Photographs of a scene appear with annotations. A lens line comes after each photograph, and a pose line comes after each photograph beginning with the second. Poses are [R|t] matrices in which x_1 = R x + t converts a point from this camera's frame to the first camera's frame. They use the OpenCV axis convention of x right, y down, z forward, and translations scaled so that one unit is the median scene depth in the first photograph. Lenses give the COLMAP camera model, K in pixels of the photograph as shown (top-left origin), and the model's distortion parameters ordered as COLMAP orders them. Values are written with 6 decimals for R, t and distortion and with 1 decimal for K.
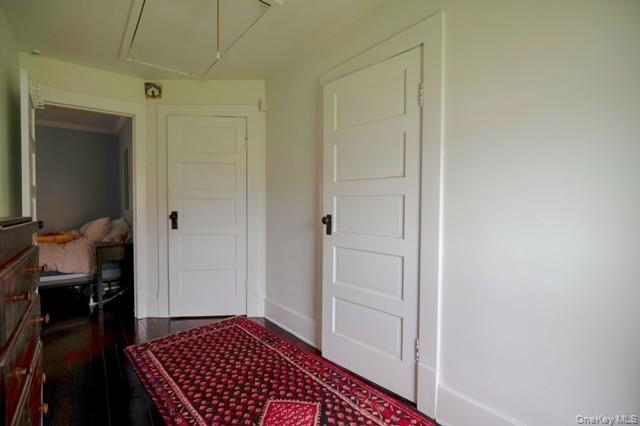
lens RADIAL K [[294.1, 0, 322.8], [0, 294.1, 212.0], [0, 0, 1]] dist [-0.001506, -0.000189]
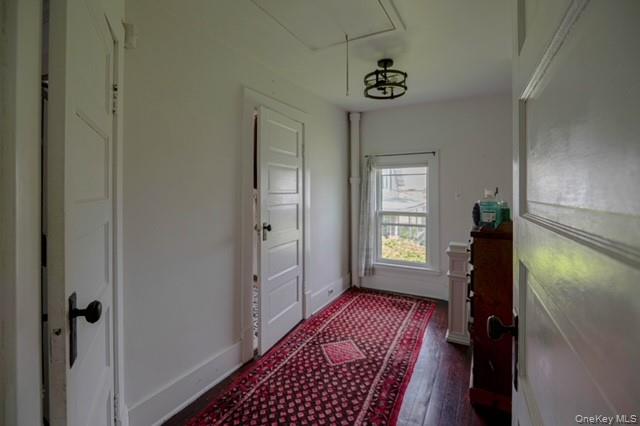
lens RADIAL K [[302.1, 0, 318.6], [0, 302.1, 195.6], [0, 0, 1]] dist [-0.002166, -0.000426]
pose [[-0.373883, -0.007551, 0.927445, -1.290382], [0.028076, 0.999416, 0.019456, -0.126249], [-0.927051, 0.033313, -0.373452, 1.411537]]
